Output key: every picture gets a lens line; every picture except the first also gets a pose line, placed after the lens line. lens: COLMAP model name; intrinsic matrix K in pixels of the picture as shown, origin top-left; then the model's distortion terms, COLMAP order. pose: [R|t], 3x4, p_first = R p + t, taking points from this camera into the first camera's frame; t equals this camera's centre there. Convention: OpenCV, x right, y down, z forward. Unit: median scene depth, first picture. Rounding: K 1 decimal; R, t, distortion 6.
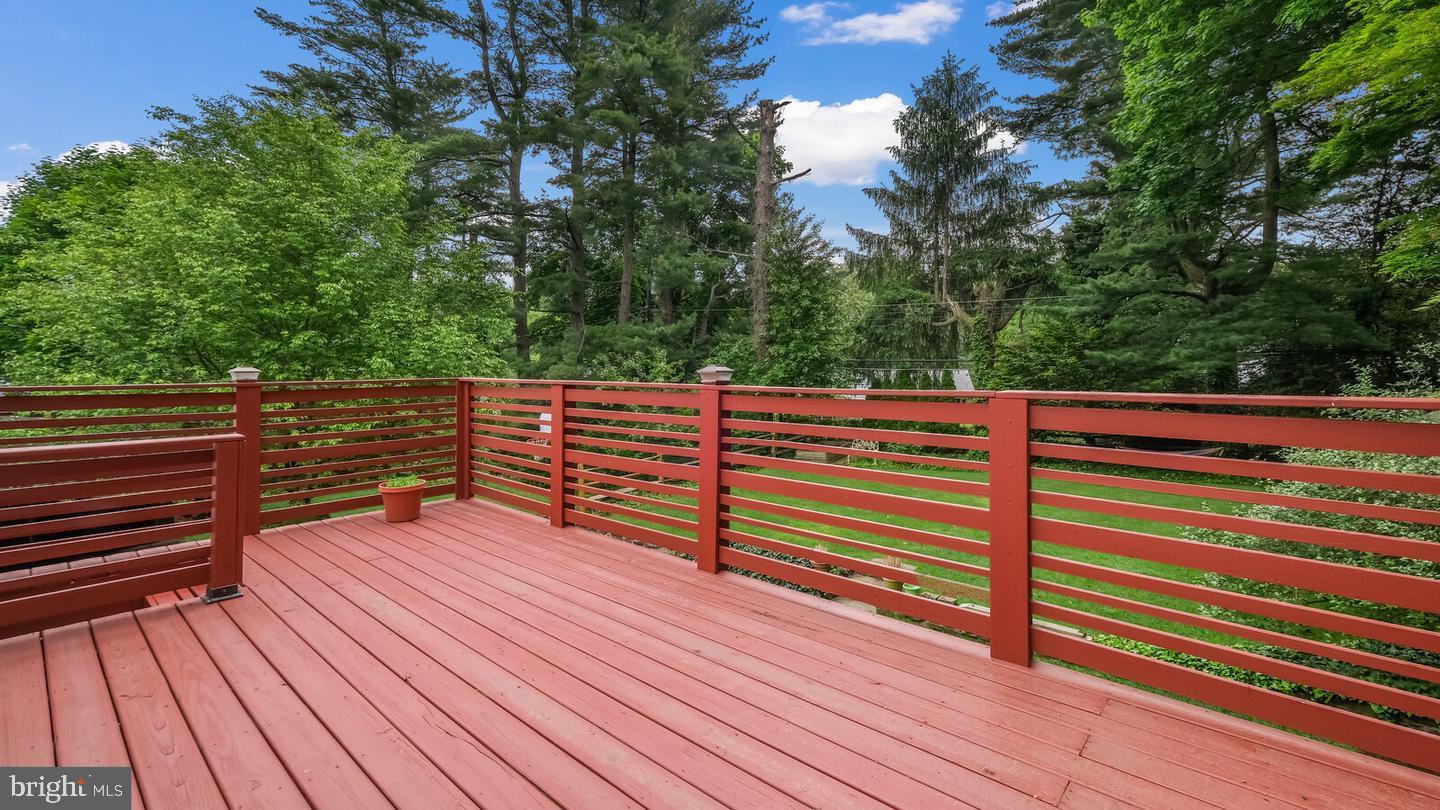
lens RADIAL K [[630.4, 0, 695.3], [0, 630.4, 362.2], [0, 0, 1]] dist [0.004659, -0.000302]
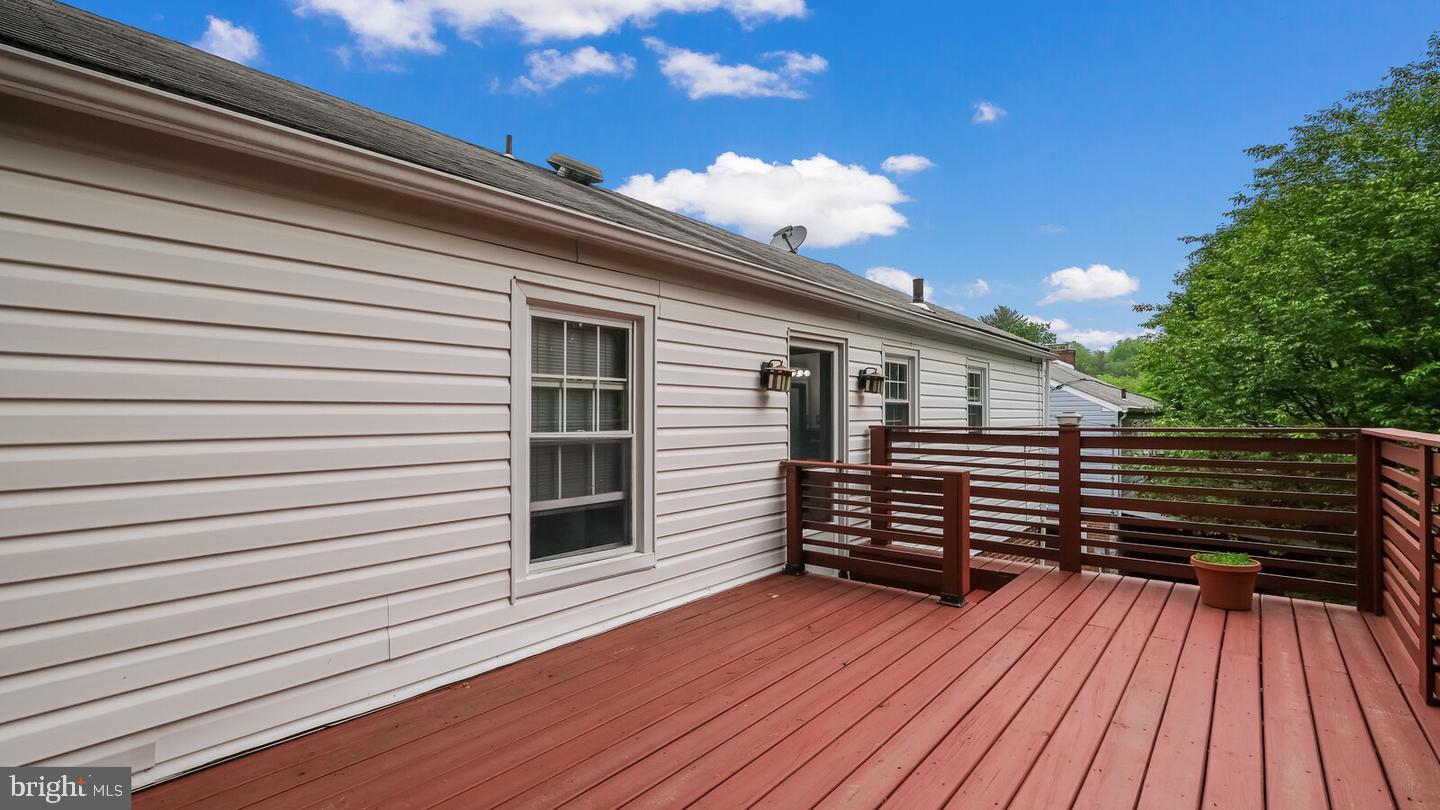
lens RADIAL K [[630.4, 0, 720.0], [0, 630.4, 407.5], [0, 0, 1]] dist [0.004659, -0.000302]
pose [[0.046913, -0.007398, -0.998872, 0.112276], [0.010434, 0.999922, -0.006916, -0.000074], [0.998844, -0.010098, 0.046987, 0.127825]]
